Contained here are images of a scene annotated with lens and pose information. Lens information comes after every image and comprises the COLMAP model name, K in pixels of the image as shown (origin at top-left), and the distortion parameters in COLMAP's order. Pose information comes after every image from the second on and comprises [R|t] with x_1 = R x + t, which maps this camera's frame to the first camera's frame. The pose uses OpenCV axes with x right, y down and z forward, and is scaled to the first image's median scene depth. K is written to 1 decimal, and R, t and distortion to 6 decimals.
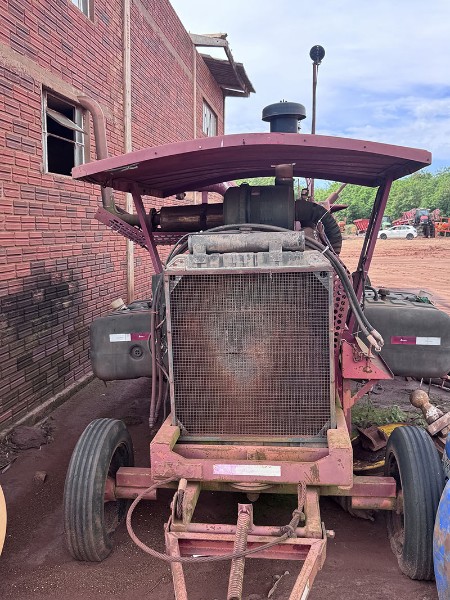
lens RADIAL K [[551.7, 0, 227.1], [0, 551.7, 299.7], [0, 0, 1]] dist [0.074509, 0.000000]
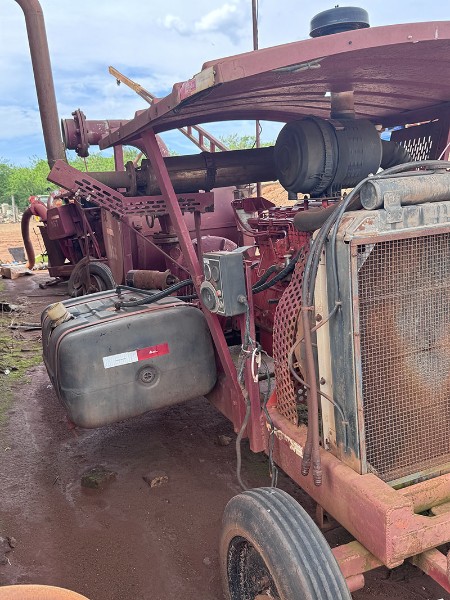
lens RADIAL K [[551.7, 0, 216.3], [0, 551.7, 284.1], [0, 0, 1]] dist [0.074509, 0.000000]
pose [[0.878927, -0.129117, 0.459147, -0.541713], [0.123709, 0.991430, 0.041988, -0.047106], [-0.460633, 0.019896, 0.887367, 0.512412]]
